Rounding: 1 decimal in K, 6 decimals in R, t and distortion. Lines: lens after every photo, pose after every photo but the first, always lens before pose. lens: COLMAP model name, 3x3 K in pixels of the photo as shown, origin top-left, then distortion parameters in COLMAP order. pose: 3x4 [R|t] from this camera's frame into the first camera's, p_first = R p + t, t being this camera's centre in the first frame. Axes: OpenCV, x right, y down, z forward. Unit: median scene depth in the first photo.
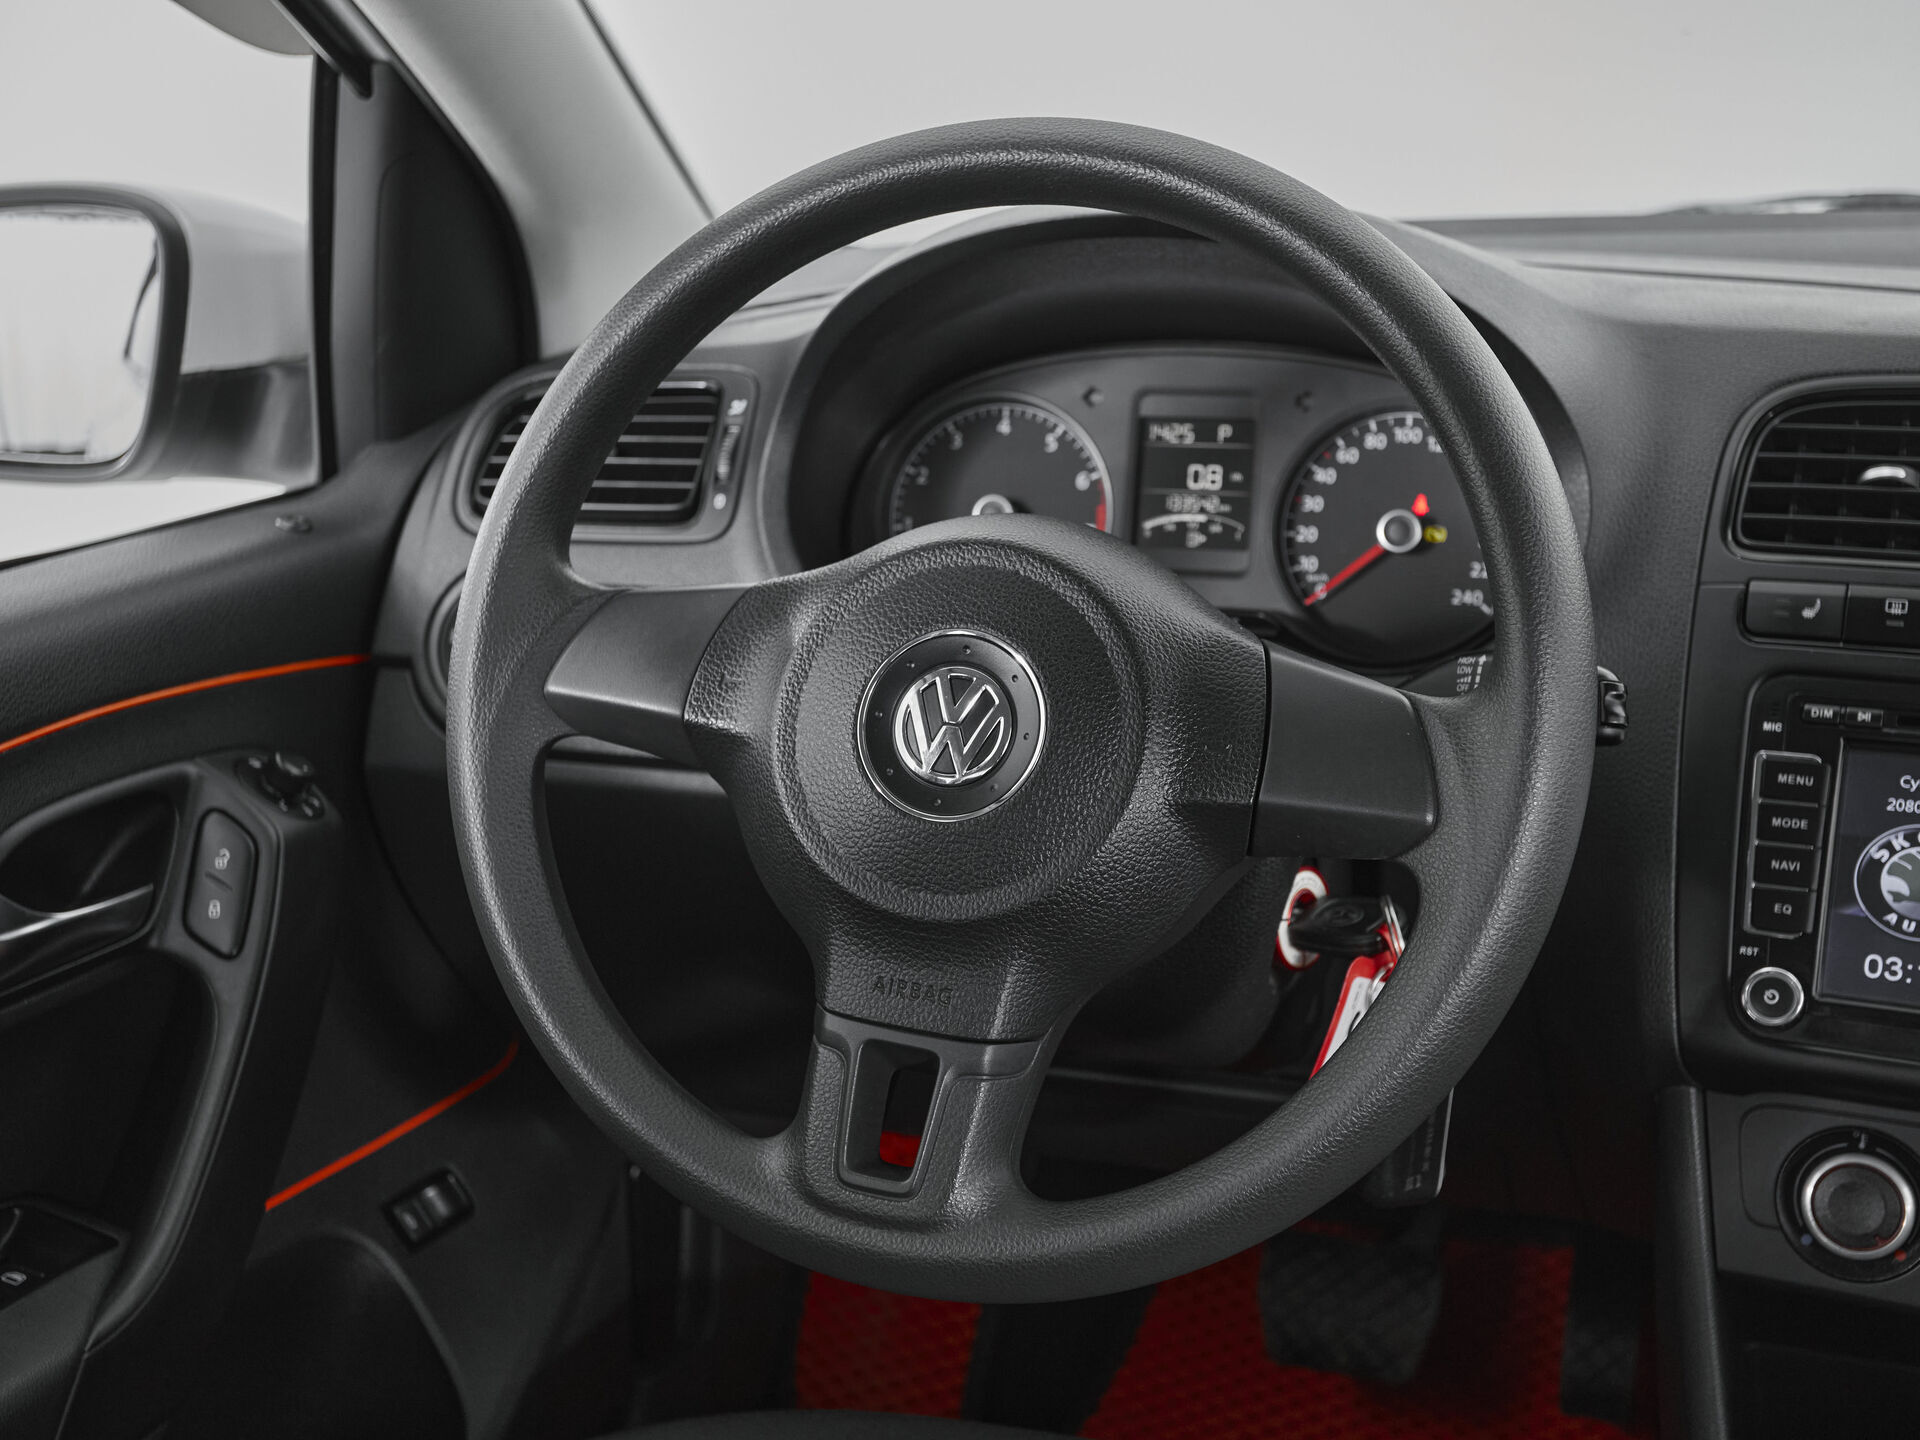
lens RADIAL K [[2333.2, 0, 960.0], [0, 2333.2, 720.0], [0, 0, 1]] dist [0.042695, 0.001407]
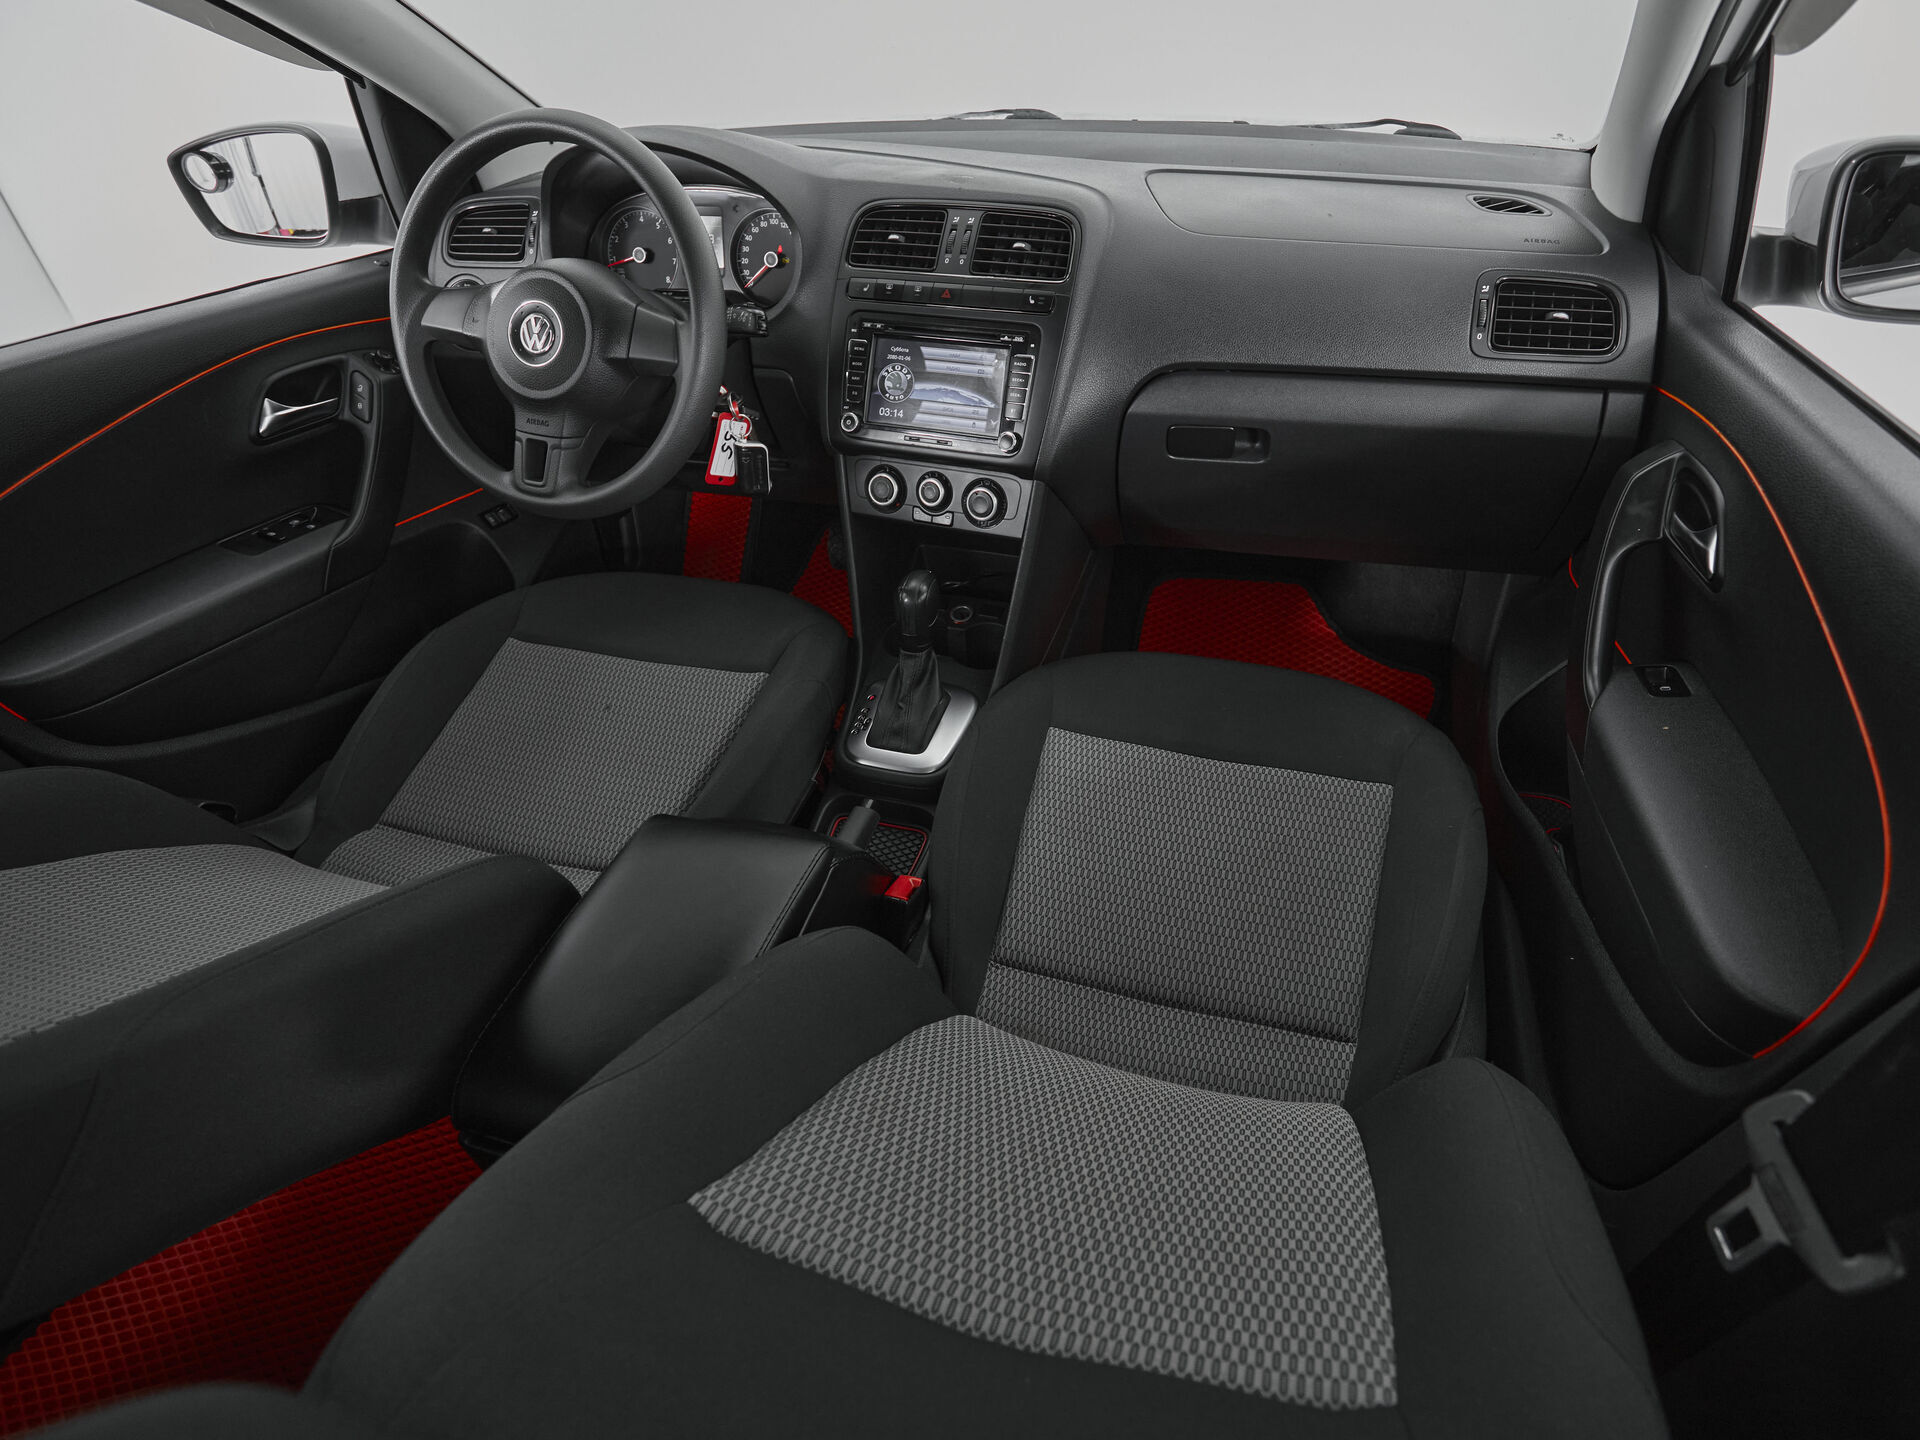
lens RADIAL K [[1014.0, 0, 1013.3], [0, 1014.0, 713.3], [0, 0, 1]] dist [-0.003104, -0.001647]
pose [[0.999241, -0.027621, 0.027472, 0.490565], [0.016496, 0.938849, 0.343934, 0.020032], [-0.035292, -0.343220, 0.938592, -0.390833]]
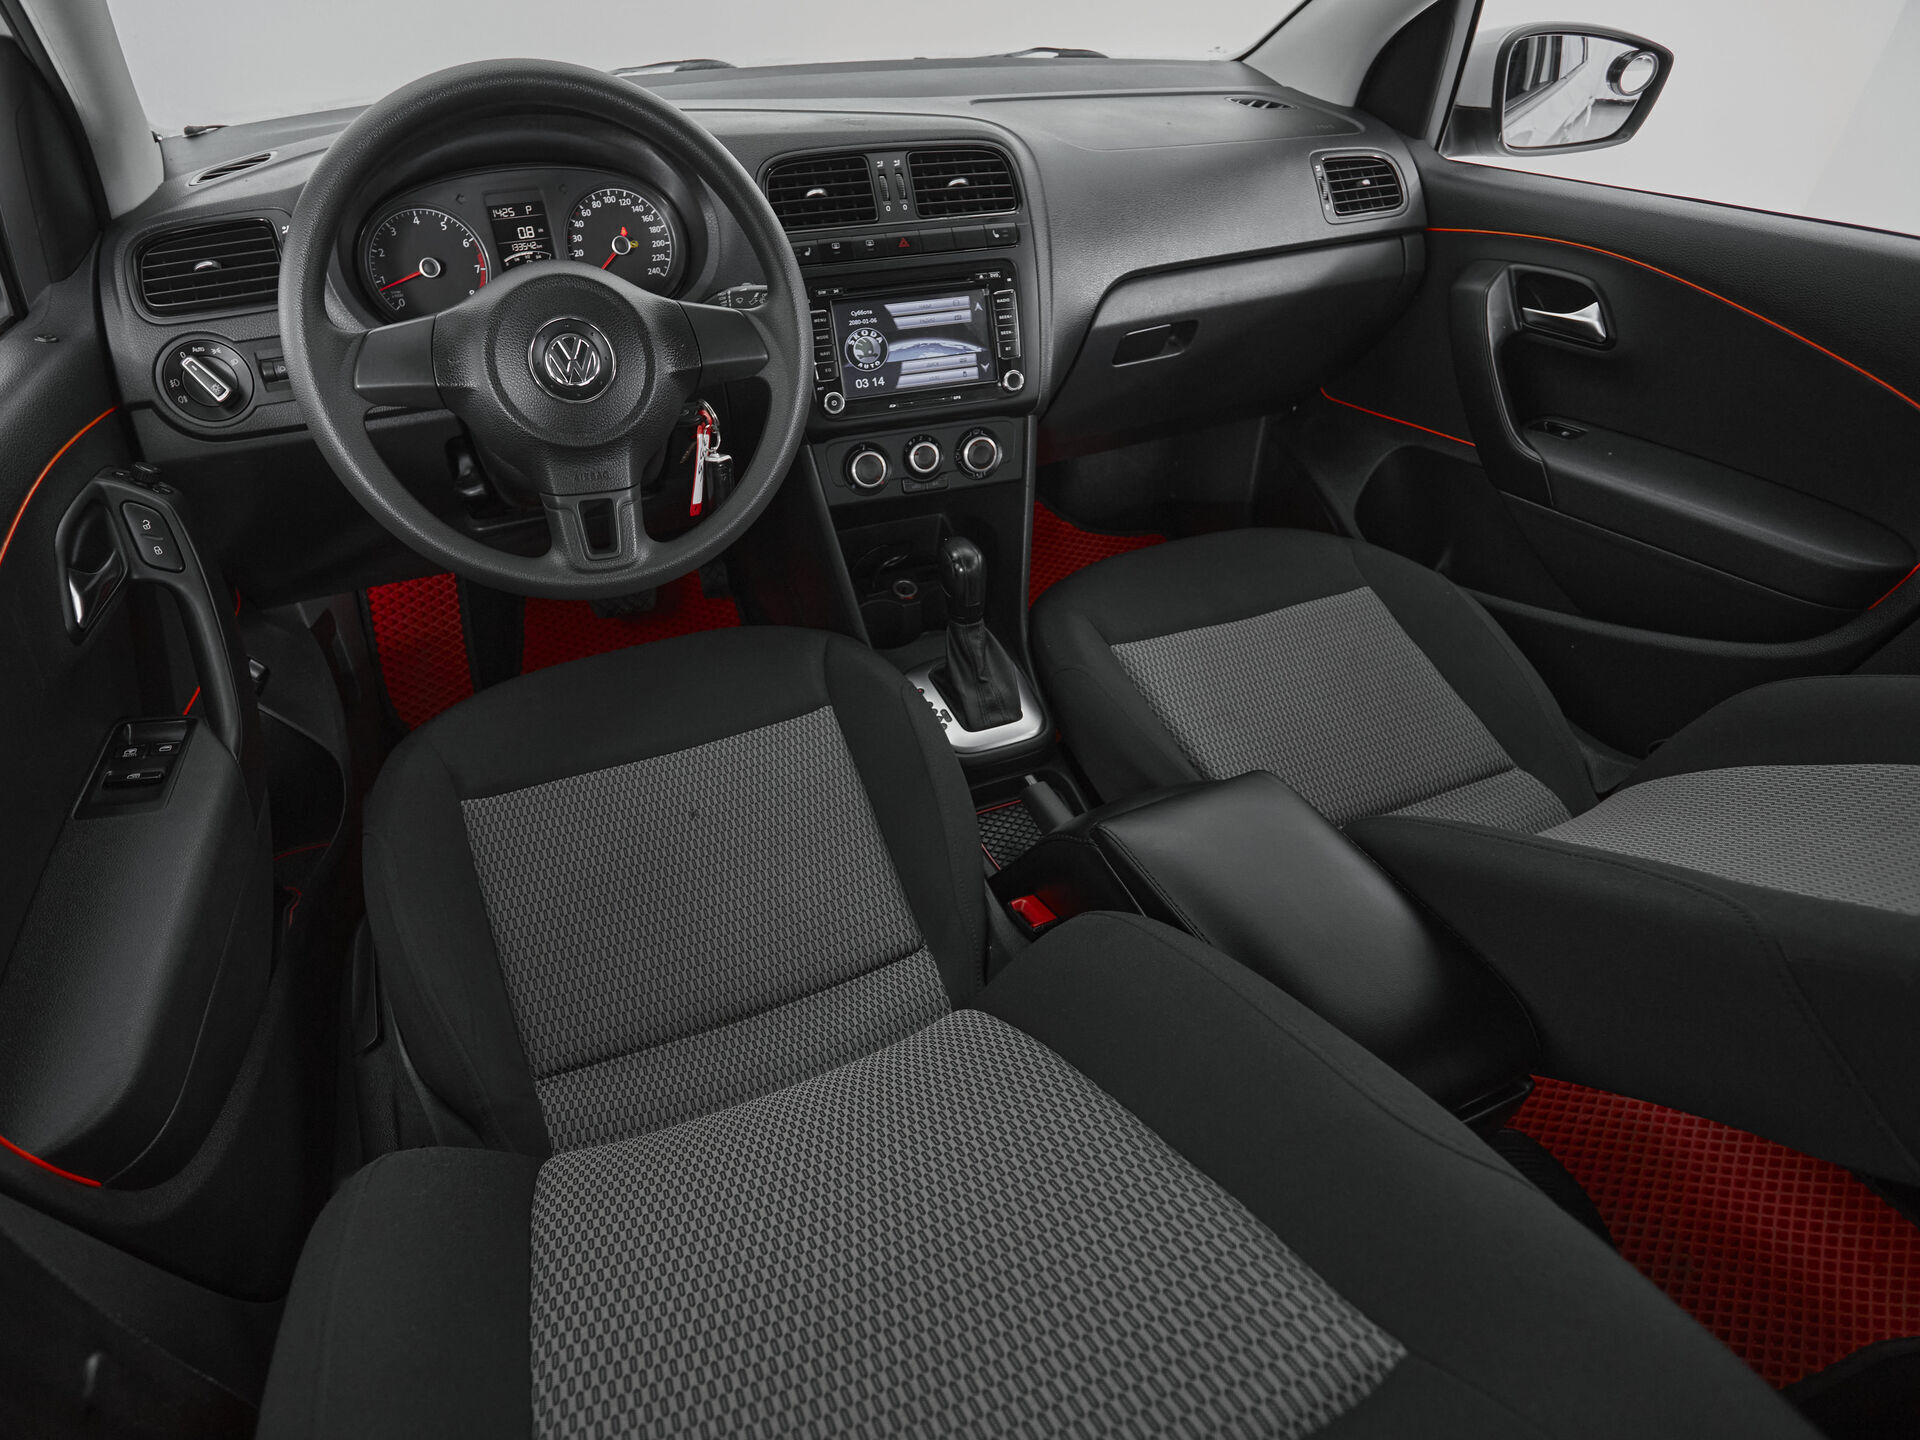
lens RADIAL K [[1039.5, 0, 875.7], [0, 1039.5, 717.0], [0, 0, 1]] dist [-0.005281, -0.000487]
pose [[0.766438, -0.386924, 0.512702, -0.374702], [0.180983, 0.895953, 0.405603, -0.037860], [-0.616294, -0.218079, 0.756719, -0.045783]]
